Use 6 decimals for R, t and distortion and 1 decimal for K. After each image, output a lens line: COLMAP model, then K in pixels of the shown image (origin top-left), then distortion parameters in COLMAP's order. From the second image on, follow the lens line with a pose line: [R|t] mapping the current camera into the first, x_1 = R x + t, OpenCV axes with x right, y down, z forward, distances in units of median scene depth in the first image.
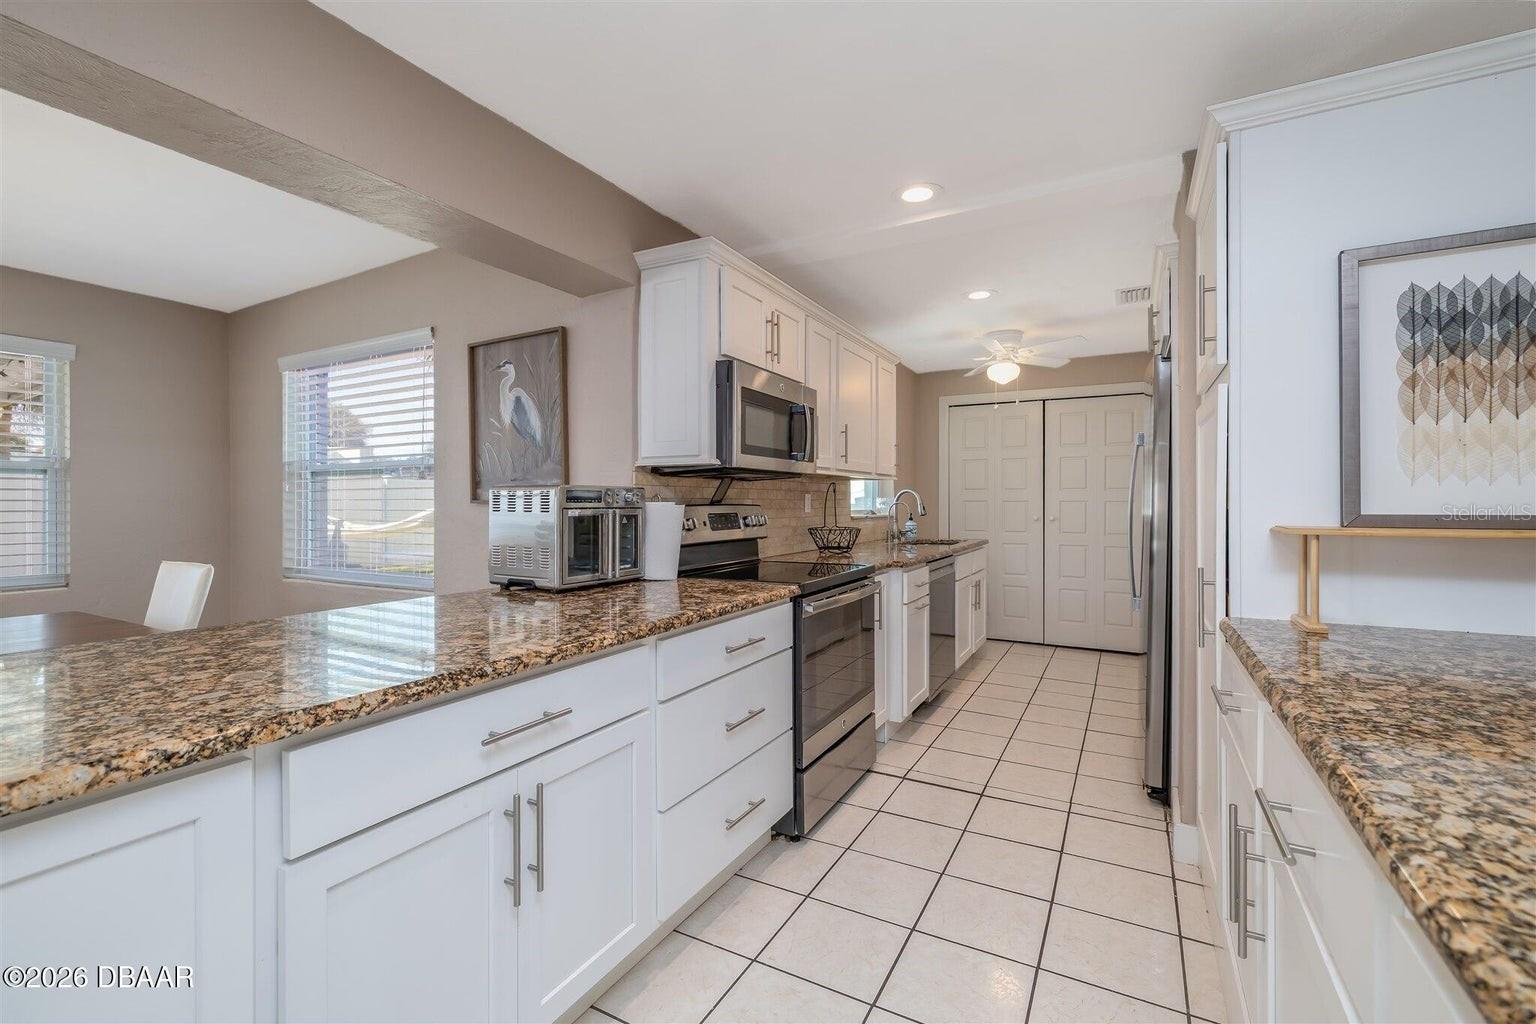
lens RADIAL K [[653.9, 0, 750.2], [0, 653.9, 499.7], [0, 0, 1]] dist [0.002039, 0.000773]
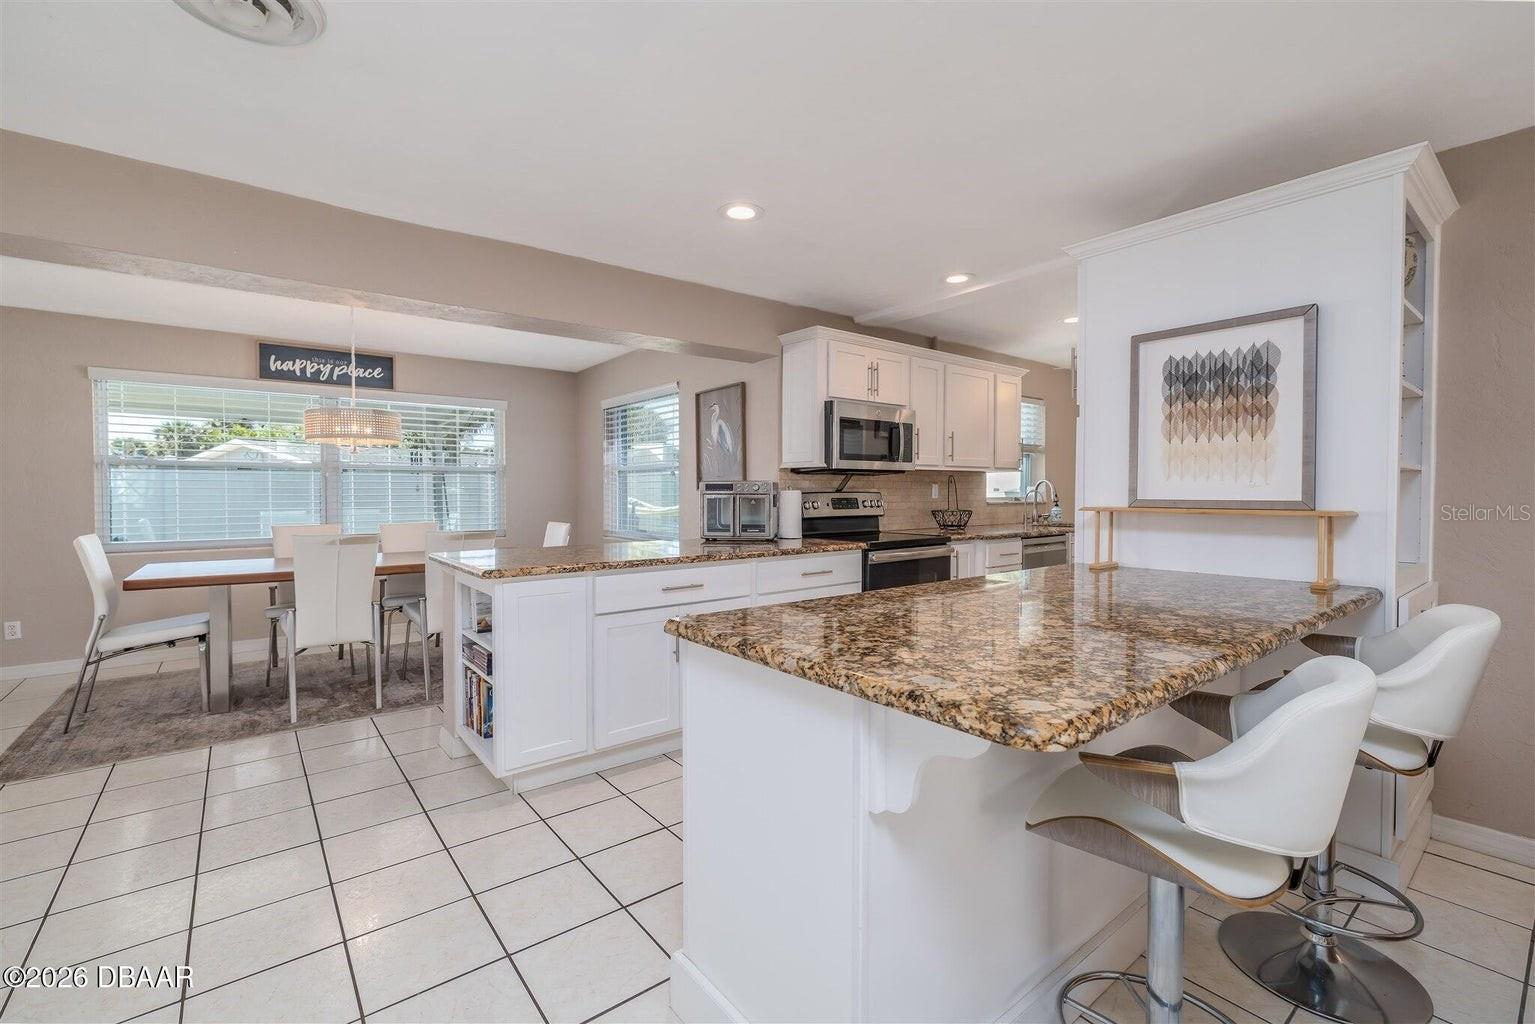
lens RADIAL K [[653.5, 0, 762.9], [0, 653.5, 502.5], [0, 0, 1]] dist [0.002039, 0.000773]
pose [[0.921983, 0.009799, -0.387108, 0.401119], [-0.001214, 0.999748, 0.022414, -0.002465], [0.387230, -0.020195, 0.921762, -0.494062]]
